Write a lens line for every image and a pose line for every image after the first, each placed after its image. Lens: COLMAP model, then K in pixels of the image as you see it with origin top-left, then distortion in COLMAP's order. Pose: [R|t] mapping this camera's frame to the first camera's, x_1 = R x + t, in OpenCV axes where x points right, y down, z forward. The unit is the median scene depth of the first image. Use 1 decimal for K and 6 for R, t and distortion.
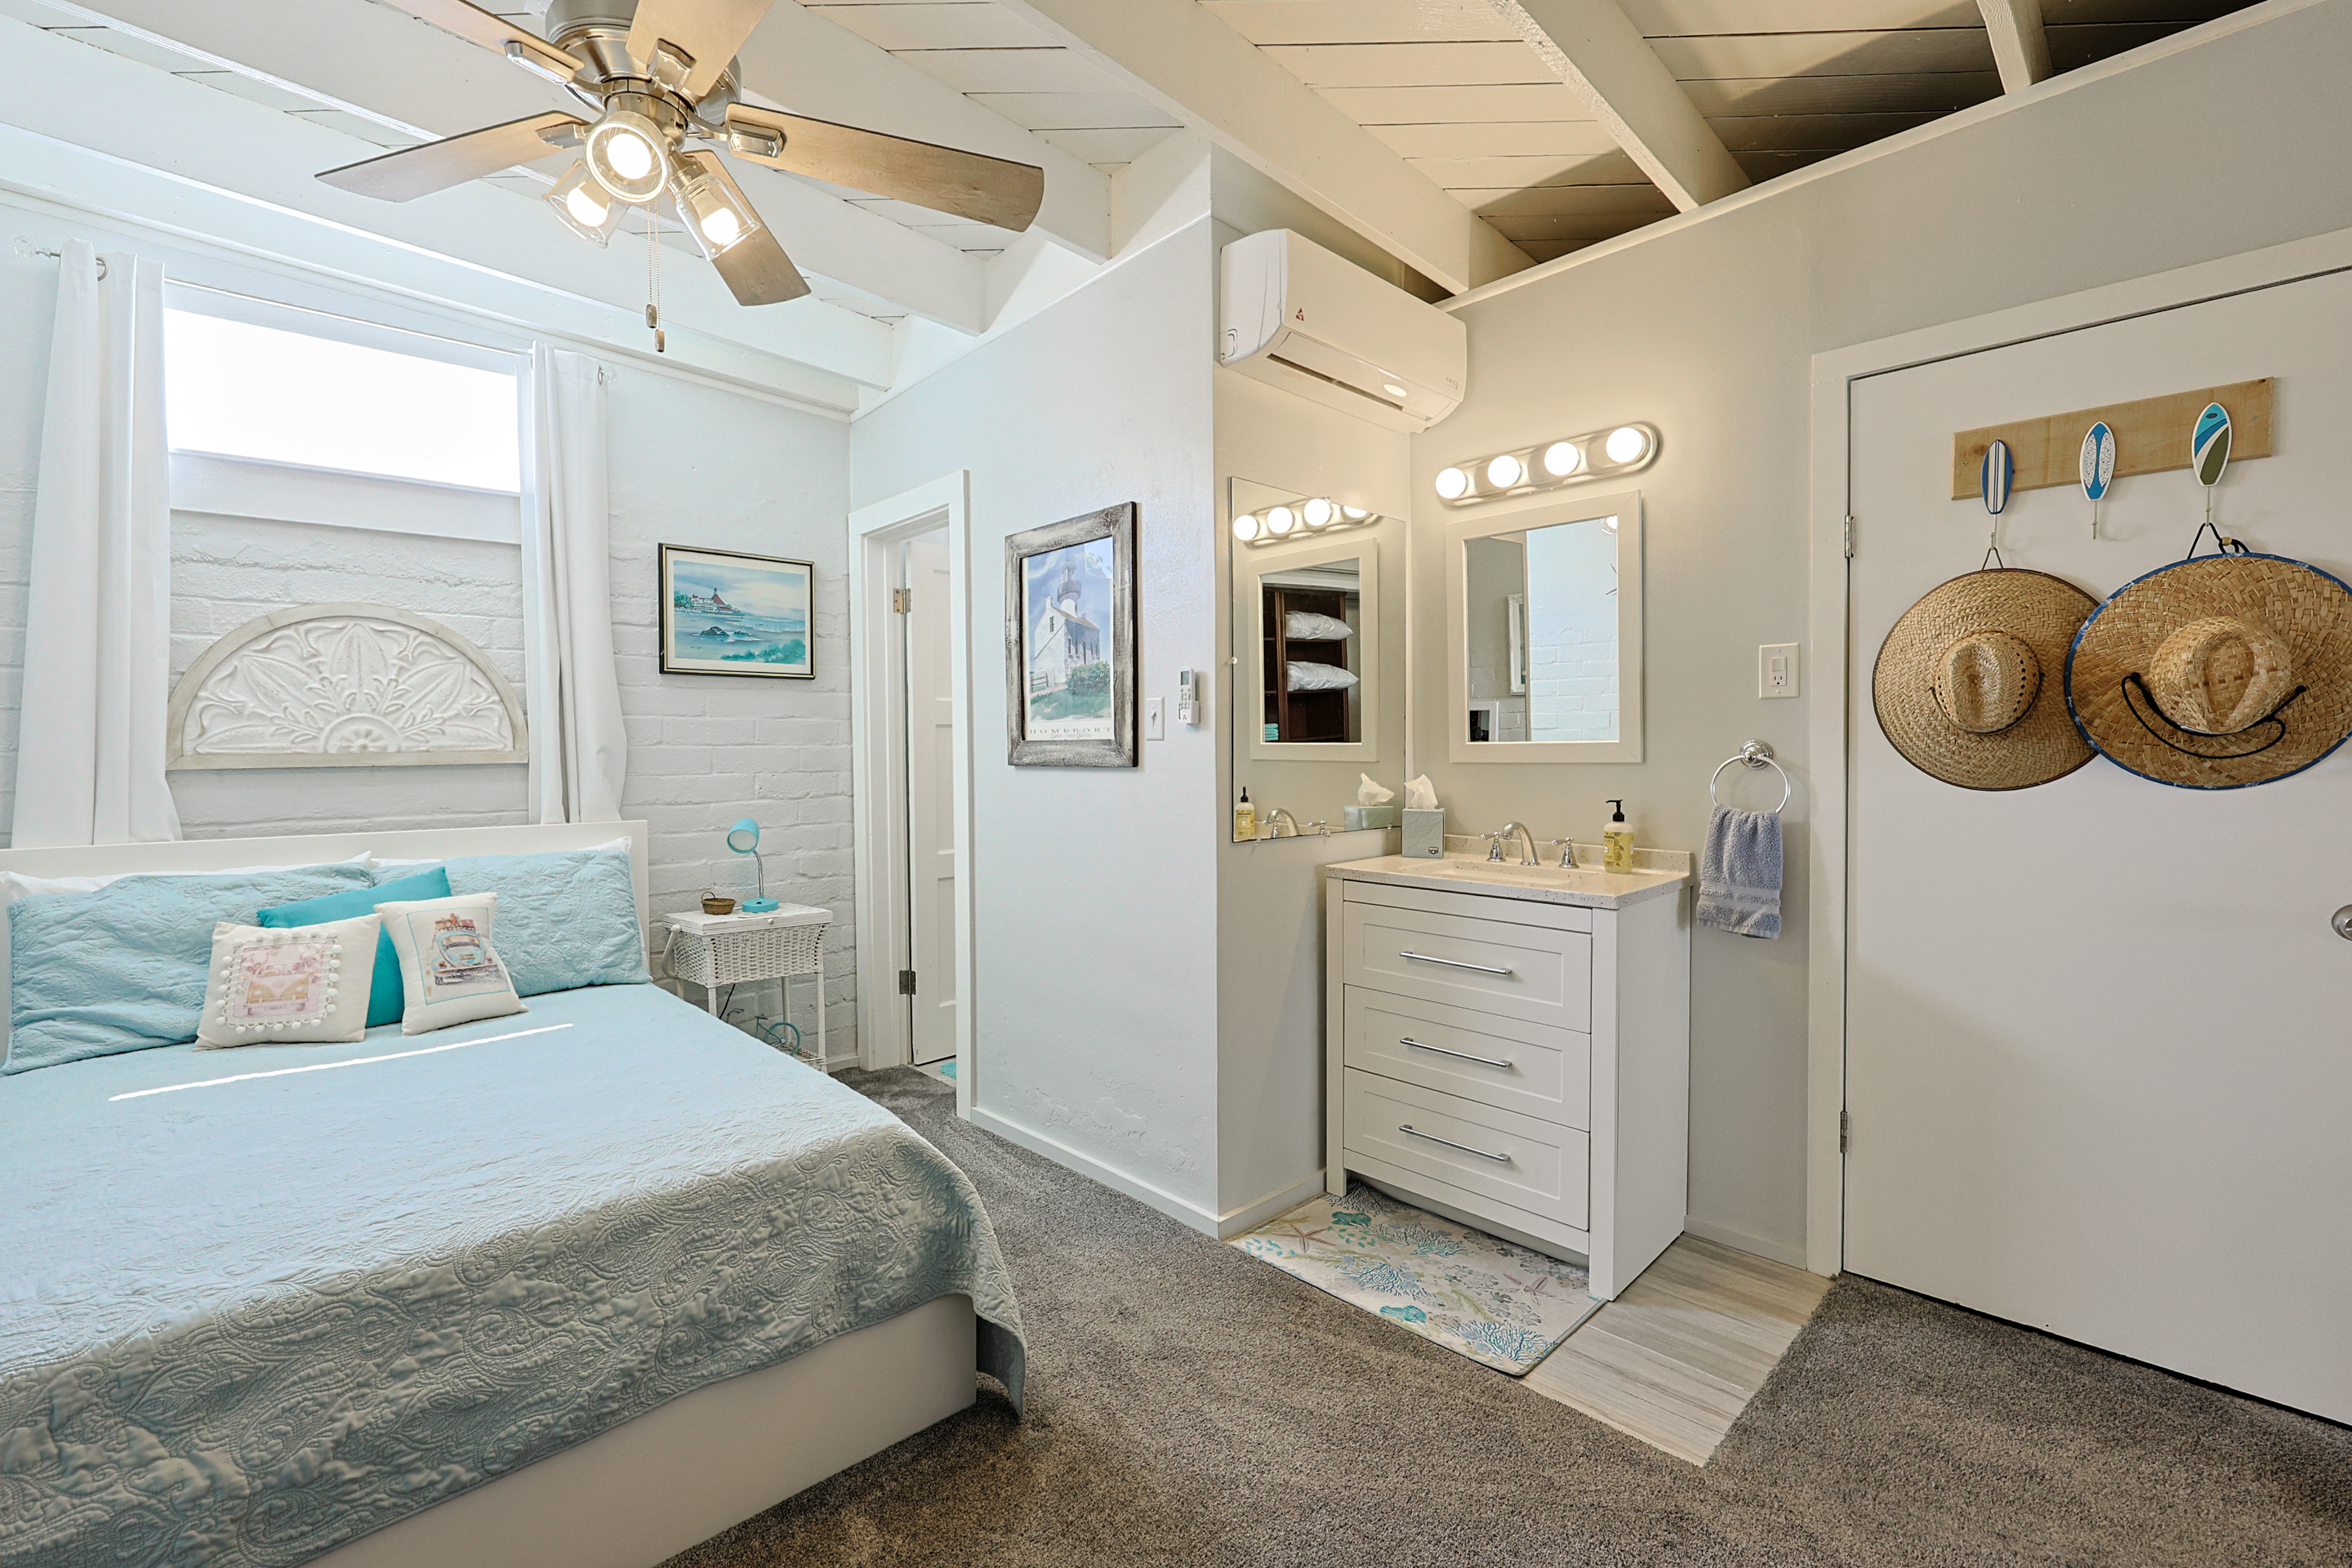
lens RADIAL K [[1008.1, 0, 1176.0], [0, 1008.1, 784.0], [0, 0, 1]] dist [-0.007099, 0.000364]
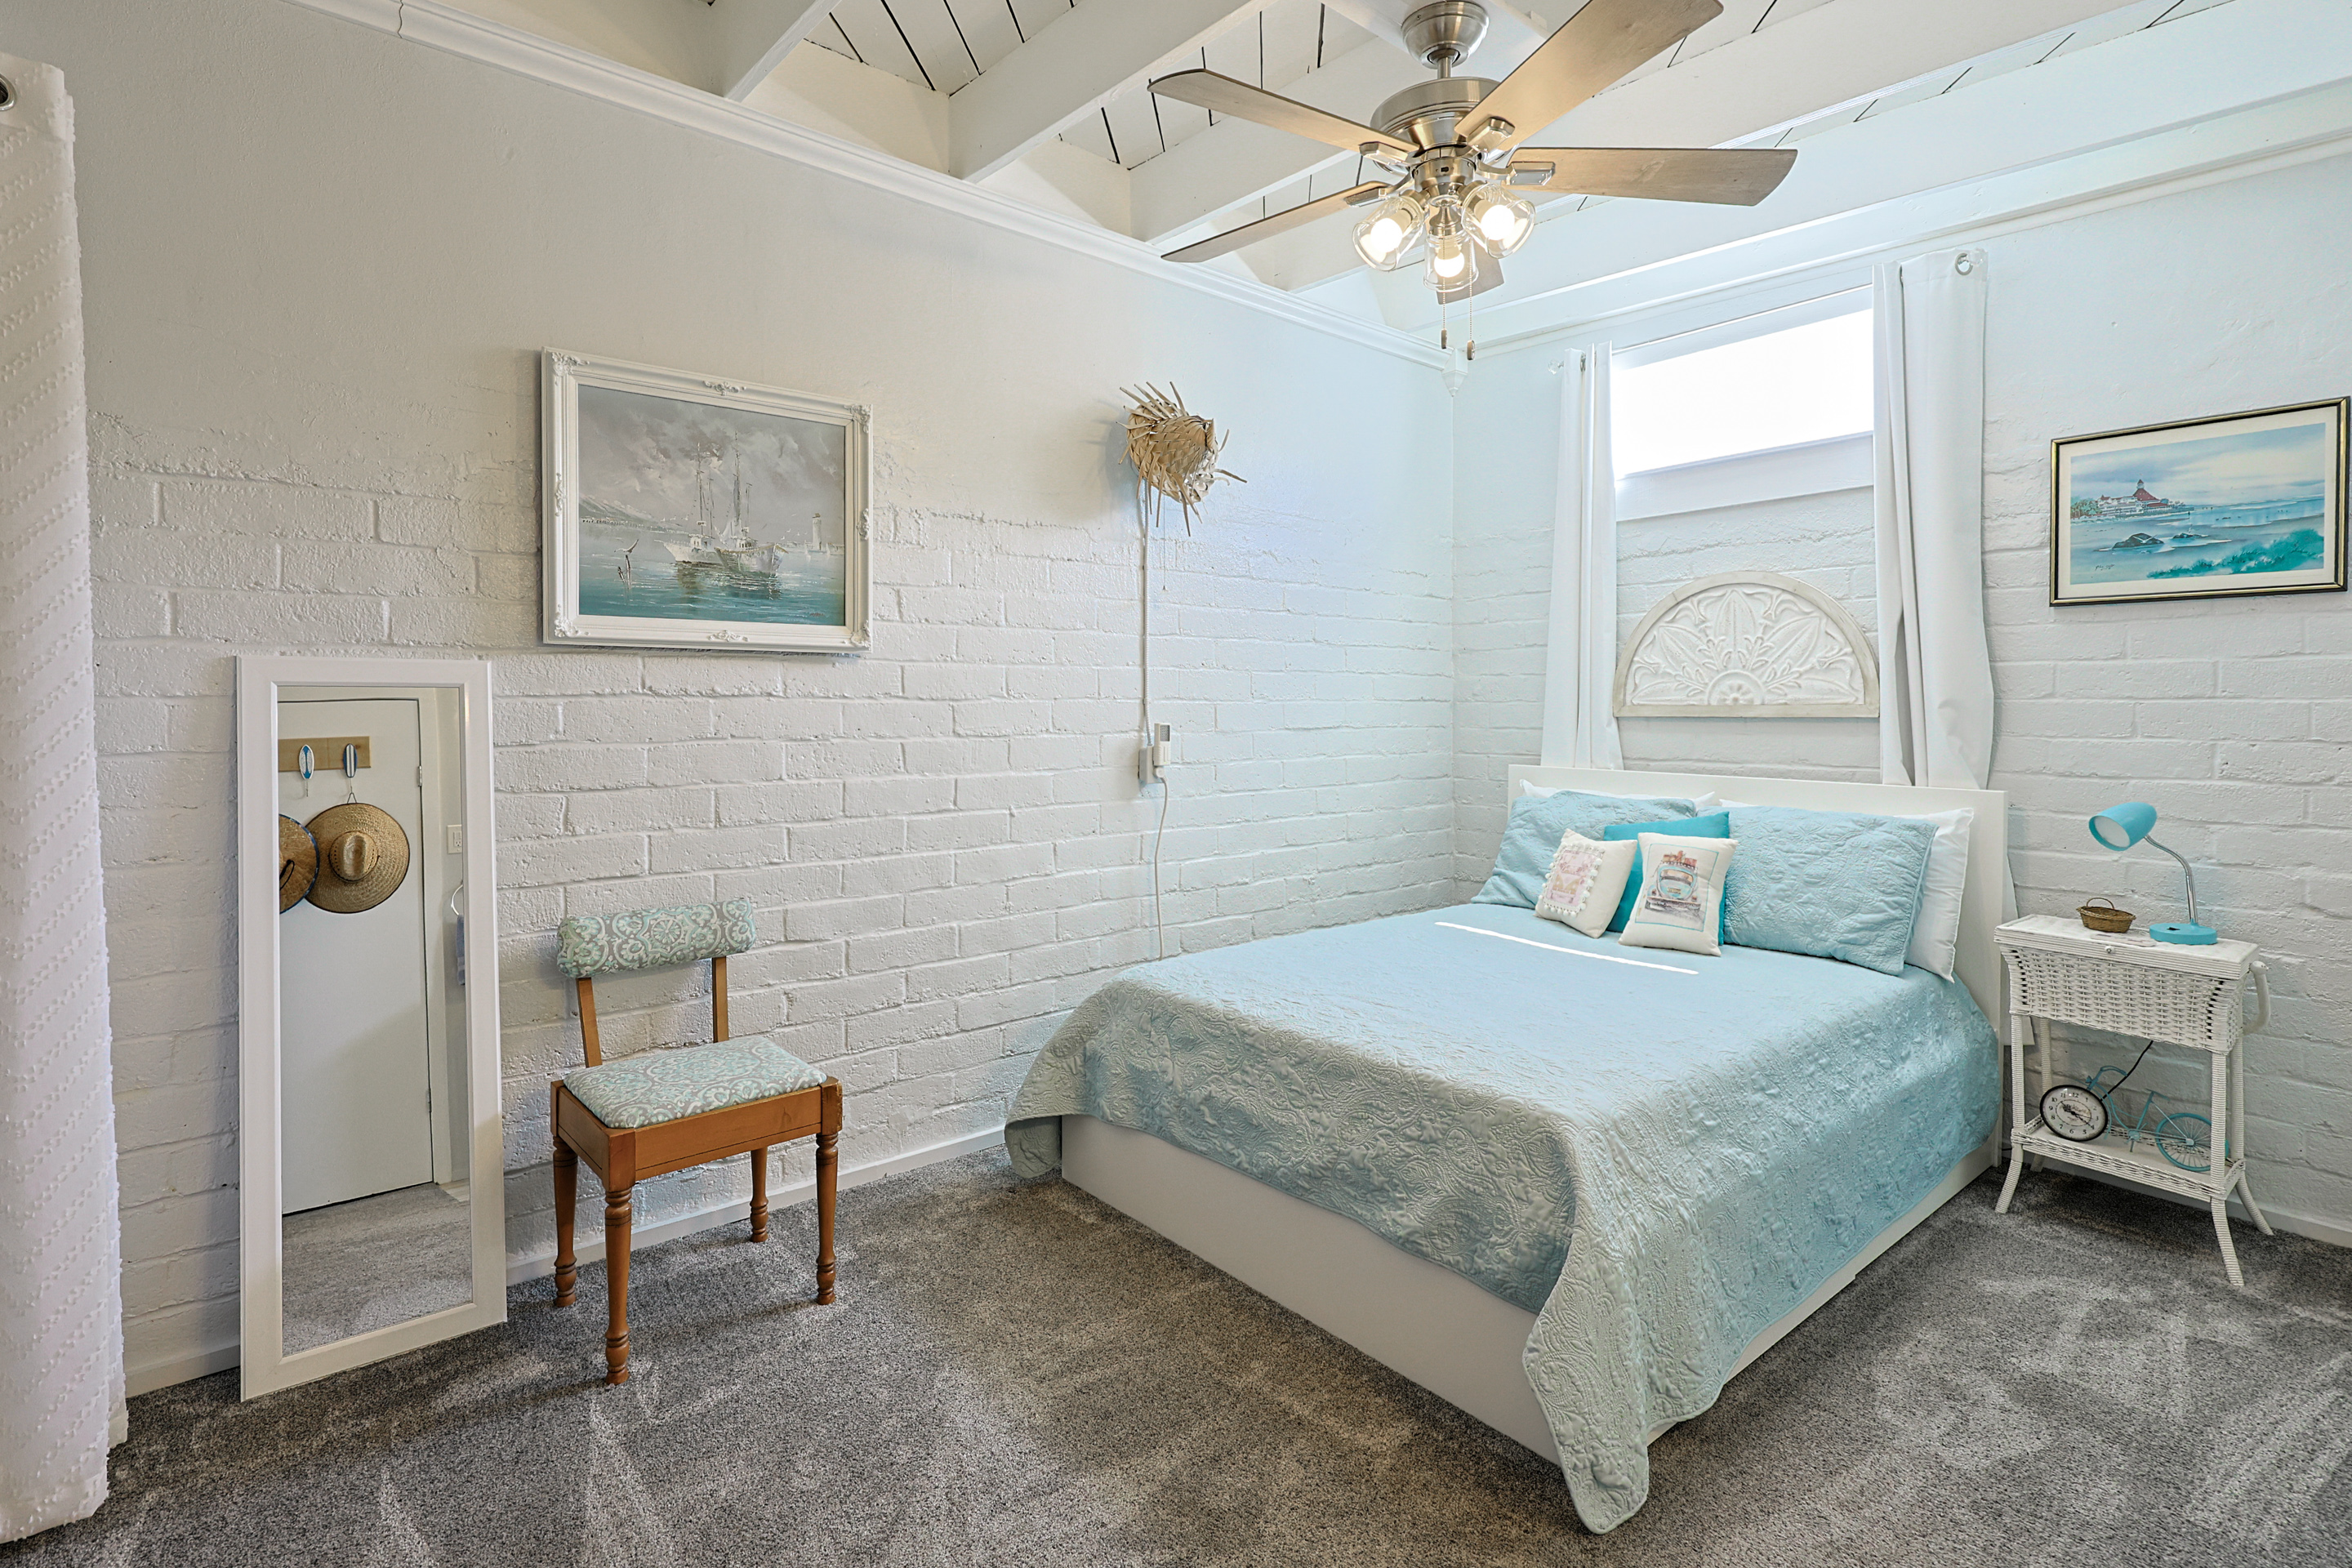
lens RADIAL K [[1139.7, 0, 1165.5], [0, 1139.7, 718.0], [0, 0, 1]] dist [0.001902, 0.000205]
pose [[-0.065846, 0.019679, -0.997636, 0.523501], [-0.036727, 0.999080, 0.022132, -0.022176], [0.997154, 0.038098, -0.065062, 0.470221]]
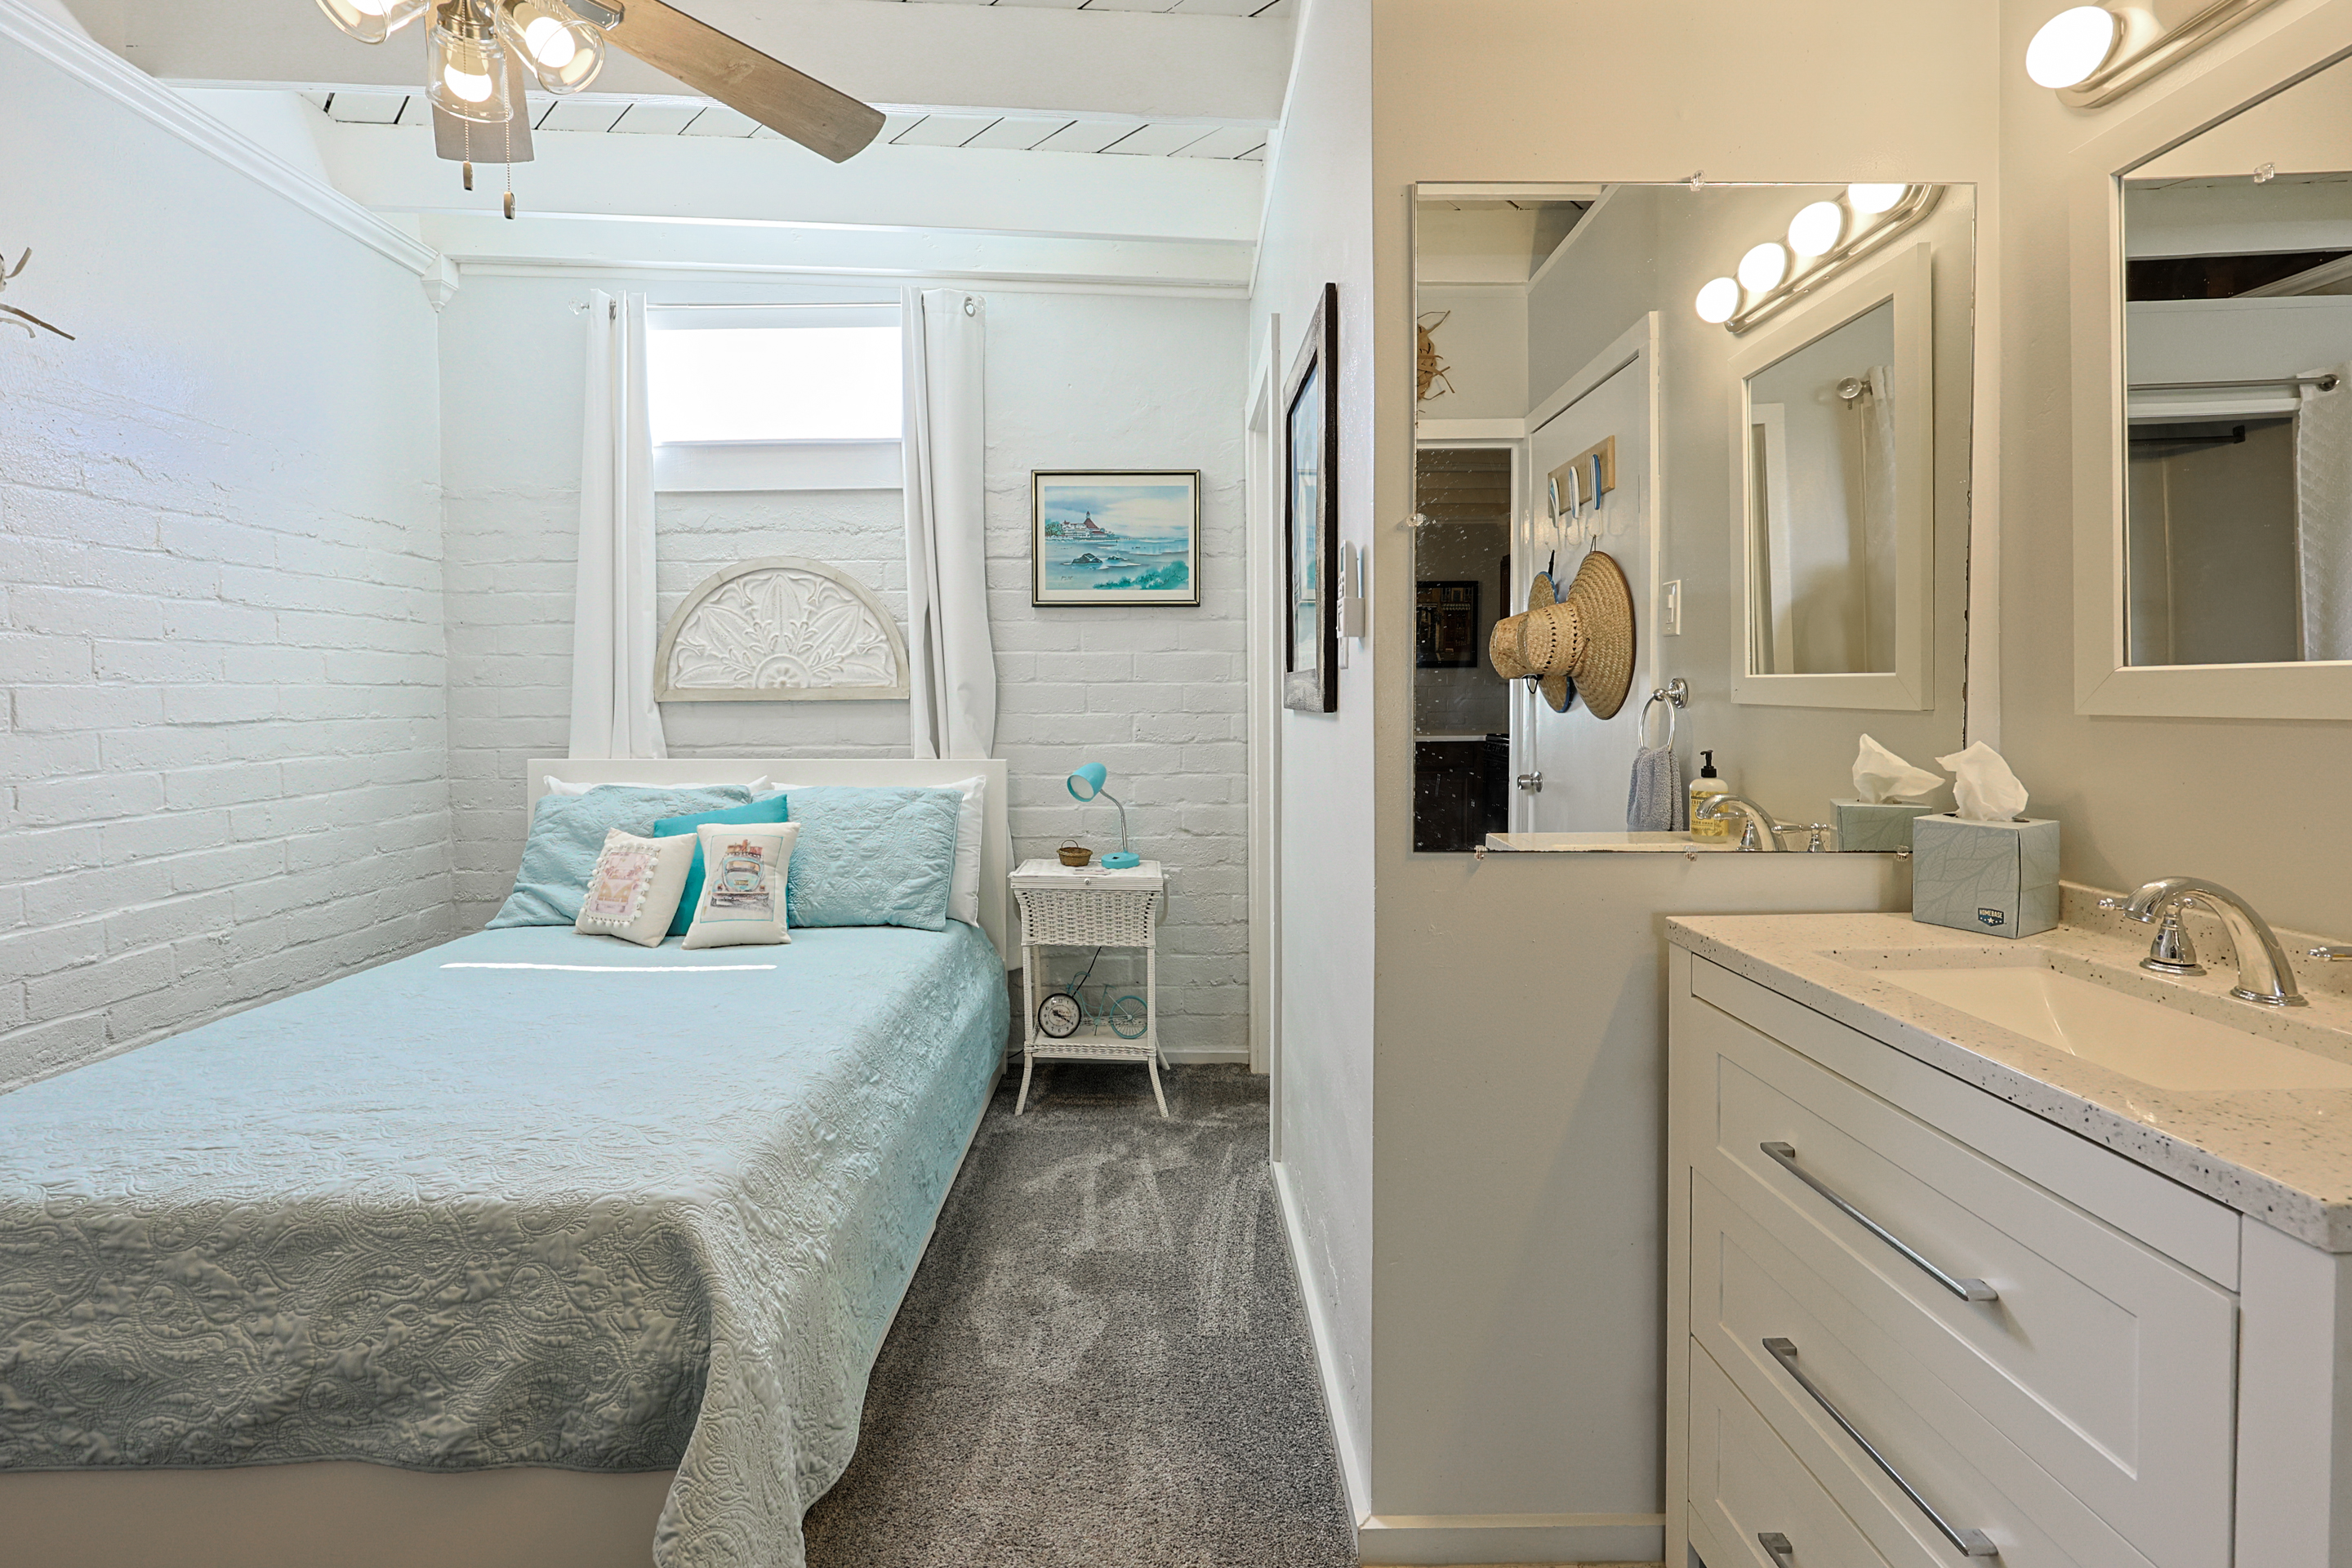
lens RADIAL K [[1036.6, 0, 1179.6], [0, 1036.6, 716.2], [0, 0, 1]] dist [-0.003095, 0.000617]
pose [[0.732587, 0.019999, -0.680379, 0.328820], [-0.026085, 0.999659, 0.001297, -0.013610], [0.680173, 0.016798, 0.732859, 0.468673]]
